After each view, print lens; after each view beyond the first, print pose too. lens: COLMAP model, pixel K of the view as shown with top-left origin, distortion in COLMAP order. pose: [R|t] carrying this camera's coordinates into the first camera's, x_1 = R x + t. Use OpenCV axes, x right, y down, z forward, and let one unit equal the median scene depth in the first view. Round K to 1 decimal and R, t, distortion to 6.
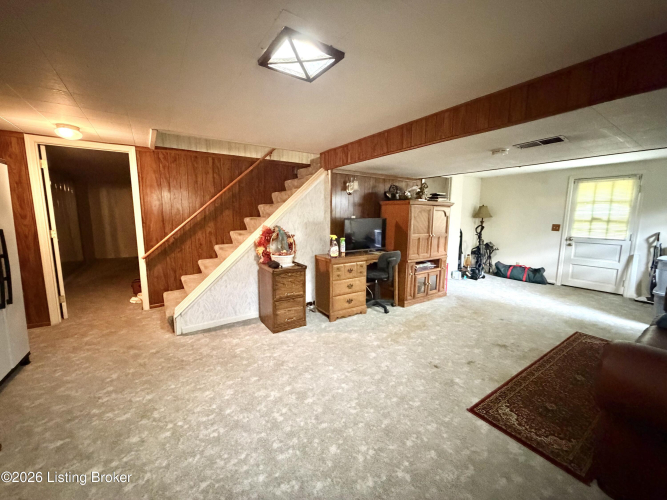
lens RADIAL K [[264.5, 0, 335.0], [0, 264.5, 249.1], [0, 0, 1]] dist [-0.002935, -0.000052]
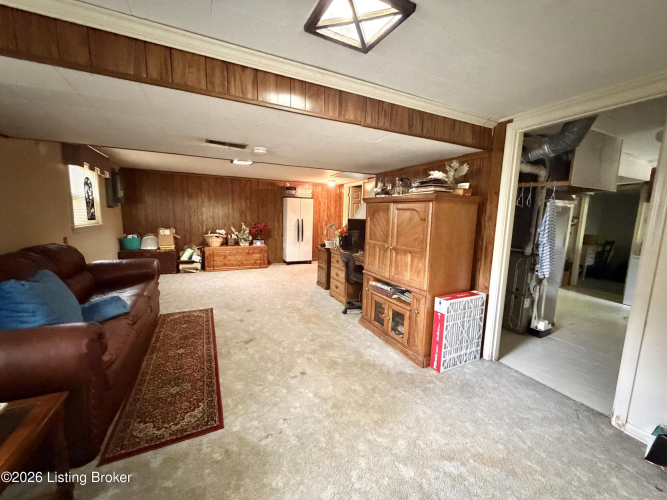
lens RADIAL K [[264.5, 0, 330.1], [0, 264.5, 250.3], [0, 0, 1]] dist [-0.002935, -0.000052]
pose [[-0.142327, 0.124570, -0.981950, 1.421651], [-0.156129, 0.976805, 0.146547, -0.160848], [0.977429, 0.174169, -0.119577, 1.261410]]
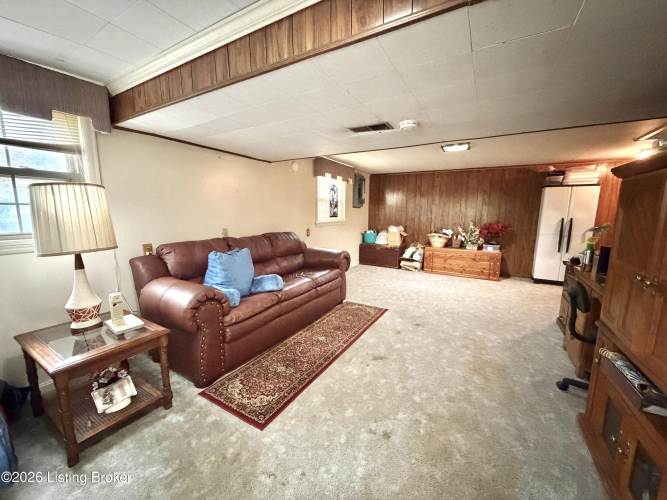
lens RADIAL K [[264.5, 0, 332.8], [0, 264.5, 250.8], [0, 0, 1]] dist [-0.002935, -0.000052]
pose [[-0.899762, 0.052765, -0.433180, 1.032327], [-0.070382, 0.962120, 0.263385, -0.173166], [0.430669, 0.267472, -0.861965, 1.463453]]
